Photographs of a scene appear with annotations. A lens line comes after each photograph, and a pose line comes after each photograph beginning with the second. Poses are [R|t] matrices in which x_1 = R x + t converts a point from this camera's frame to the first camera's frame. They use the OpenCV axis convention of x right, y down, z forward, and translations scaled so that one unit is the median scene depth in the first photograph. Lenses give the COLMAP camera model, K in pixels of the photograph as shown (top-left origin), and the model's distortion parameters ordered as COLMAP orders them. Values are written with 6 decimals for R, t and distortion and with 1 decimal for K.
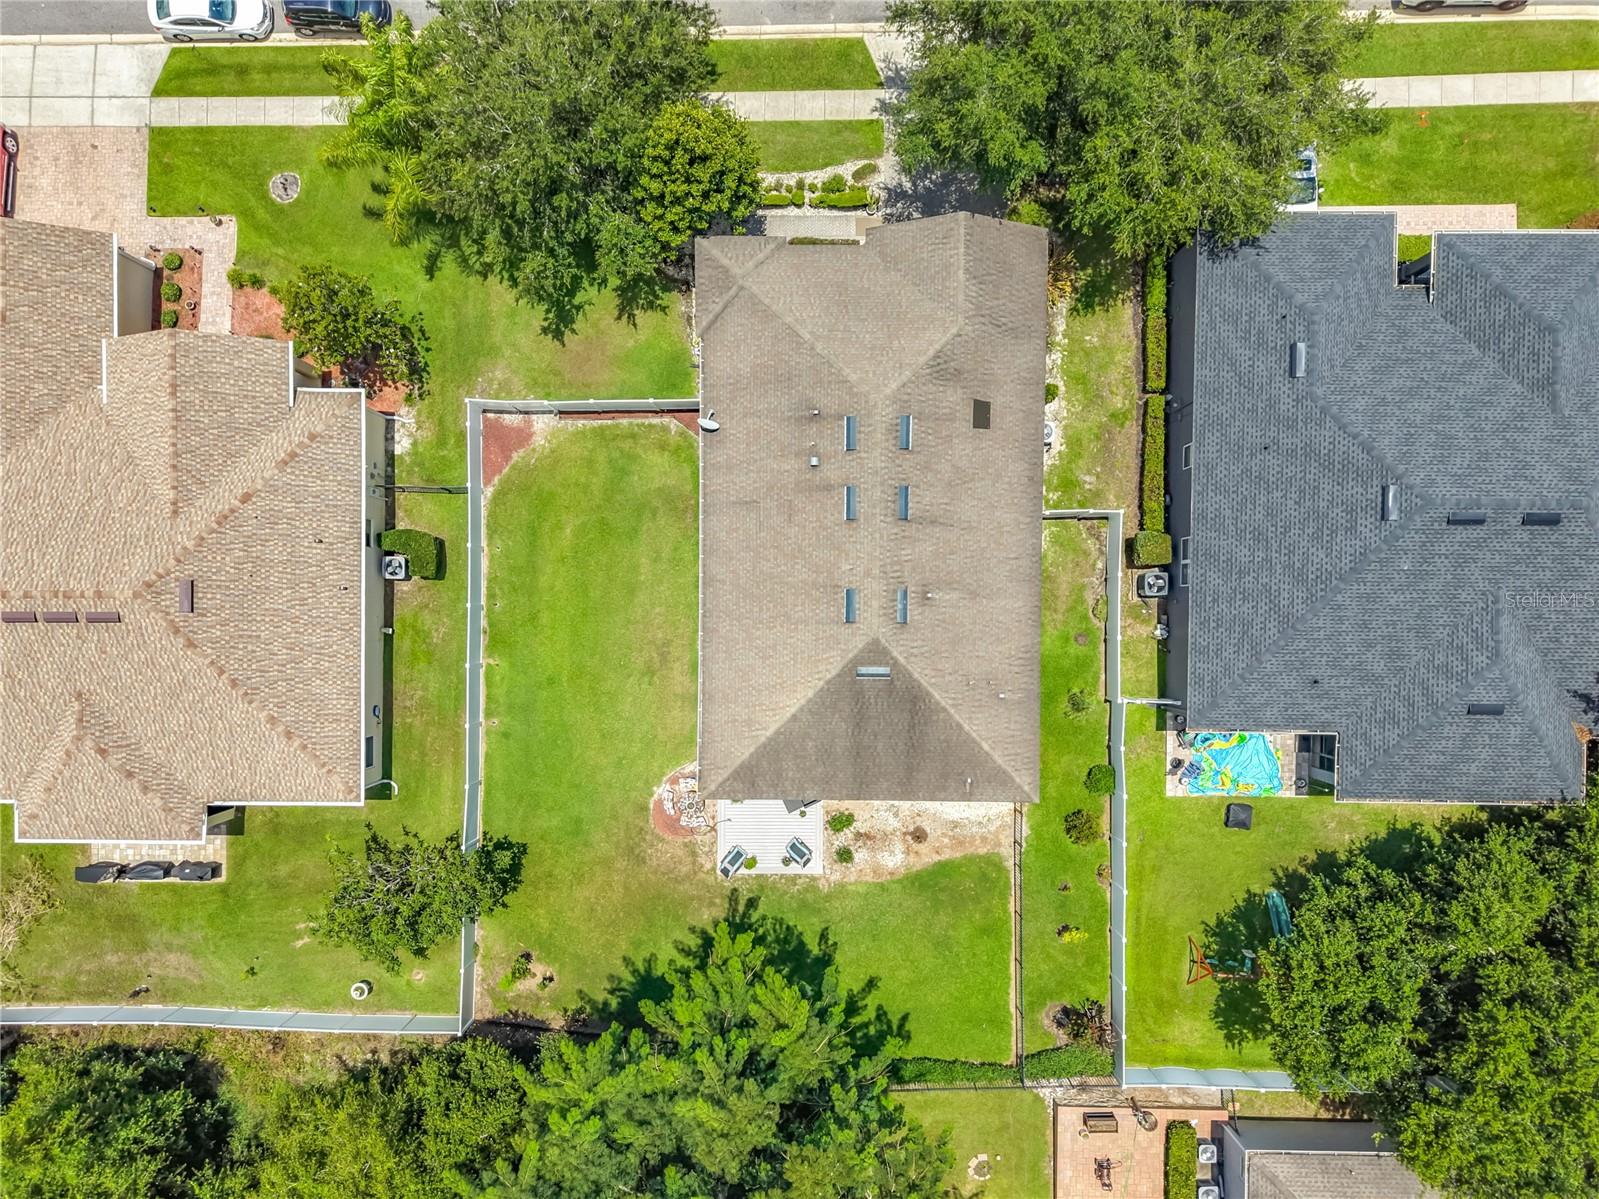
lens RADIAL K [[1115.9, 0, 807.7], [0, 1115.9, 609.6], [0, 0, 1]] dist [0.010929, -0.010054]
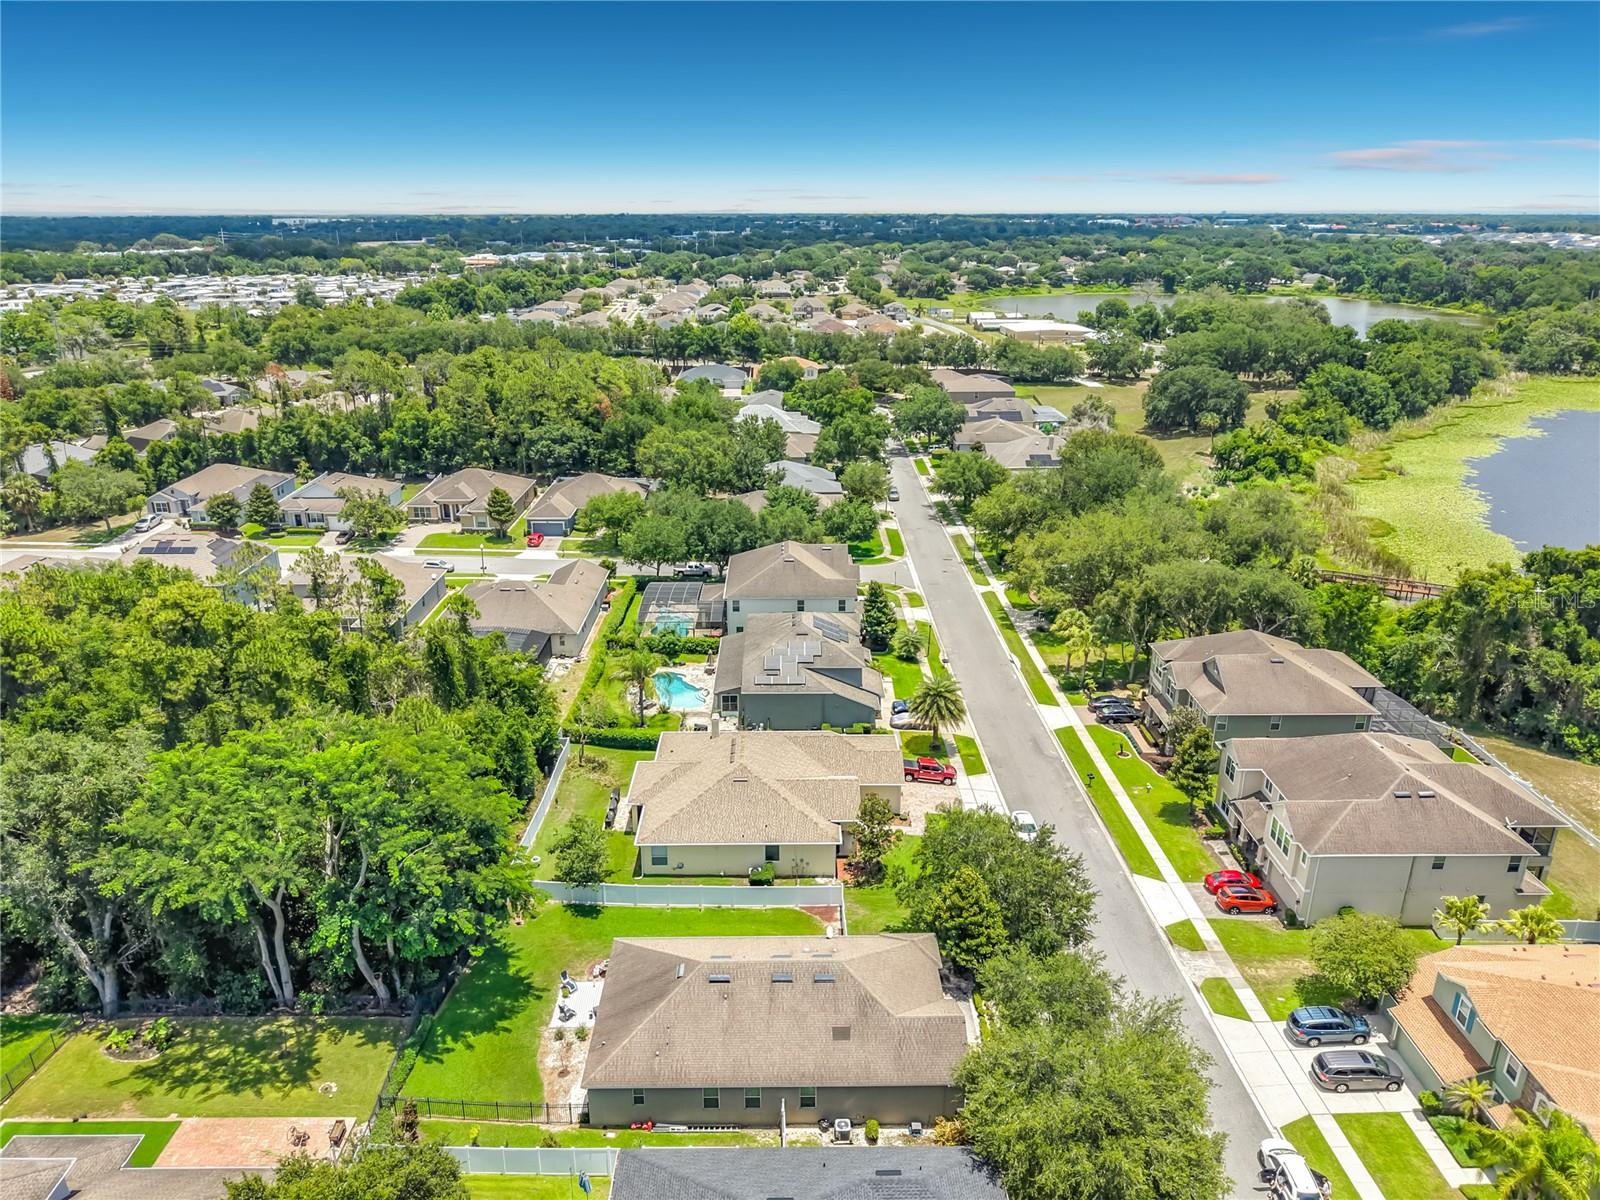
lens RADIAL K [[1116.6, 0, 802.3], [0, 1116.6, 599.3], [0, 0, 1]] dist [0.010929, -0.010054]
pose [[0.017474, 0.343782, -0.938887, 1.268694], [-0.999779, -0.004931, -0.020413, -0.077814], [-0.011647, 0.939036, 0.343620, -0.089713]]
